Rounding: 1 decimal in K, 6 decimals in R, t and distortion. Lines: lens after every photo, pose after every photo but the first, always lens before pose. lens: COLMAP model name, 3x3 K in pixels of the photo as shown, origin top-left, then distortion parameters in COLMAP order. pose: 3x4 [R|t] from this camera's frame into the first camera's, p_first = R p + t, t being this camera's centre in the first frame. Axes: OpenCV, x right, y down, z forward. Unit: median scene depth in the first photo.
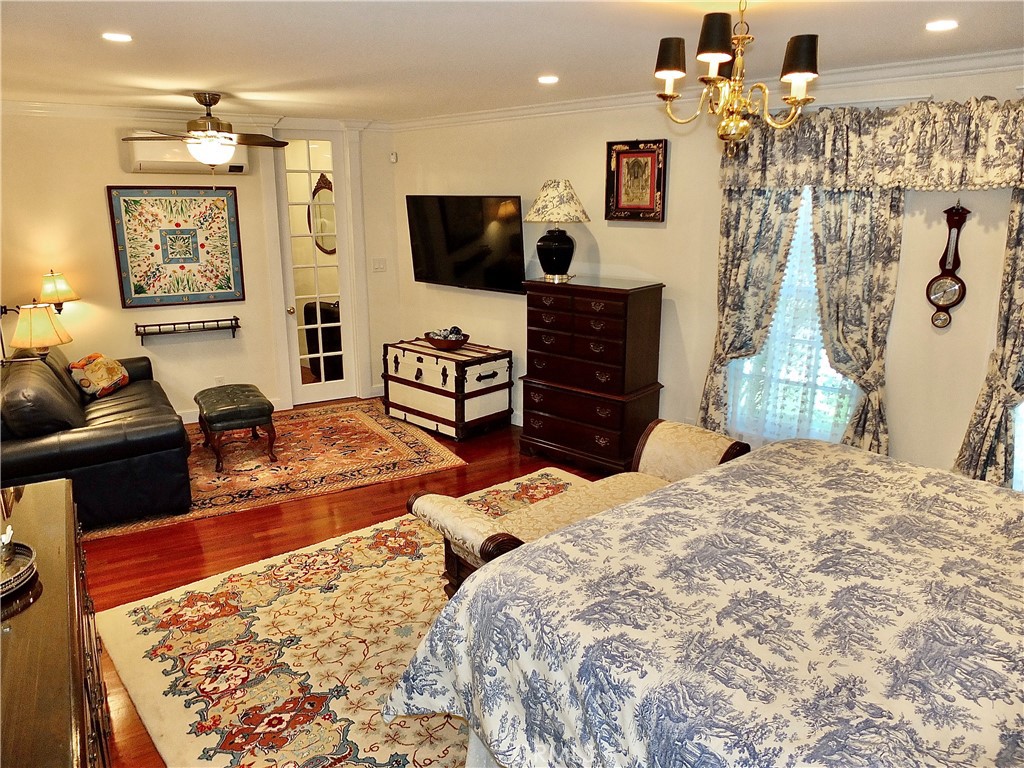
lens RADIAL K [[705.1, 0, 511.2], [0, 705.1, 376.0], [0, 0, 1]] dist [-0.031797, 0.014042]
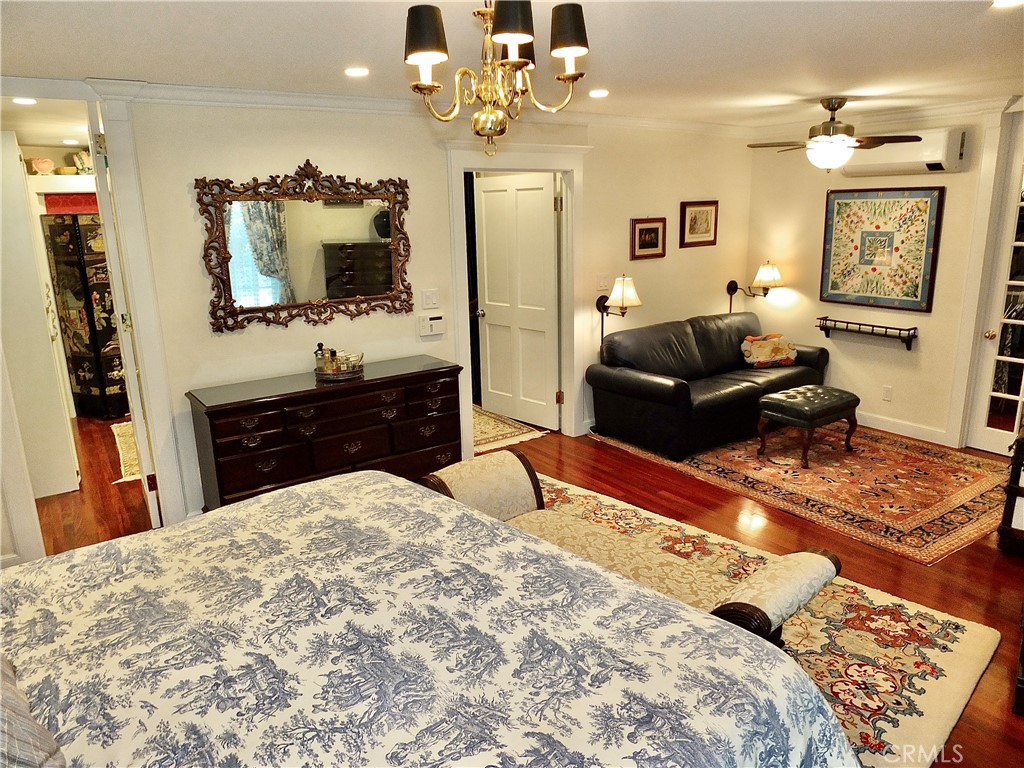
lens RADIAL K [[705.1, 0, 511.8], [0, 705.1, 384.4], [0, 0, 1]] dist [-0.031797, 0.014042]
pose [[0.046804, 0.233678, -0.971187, 0.547127], [-0.217779, 0.951252, 0.218386, -0.110468], [0.974875, 0.201283, 0.095413, 0.458173]]
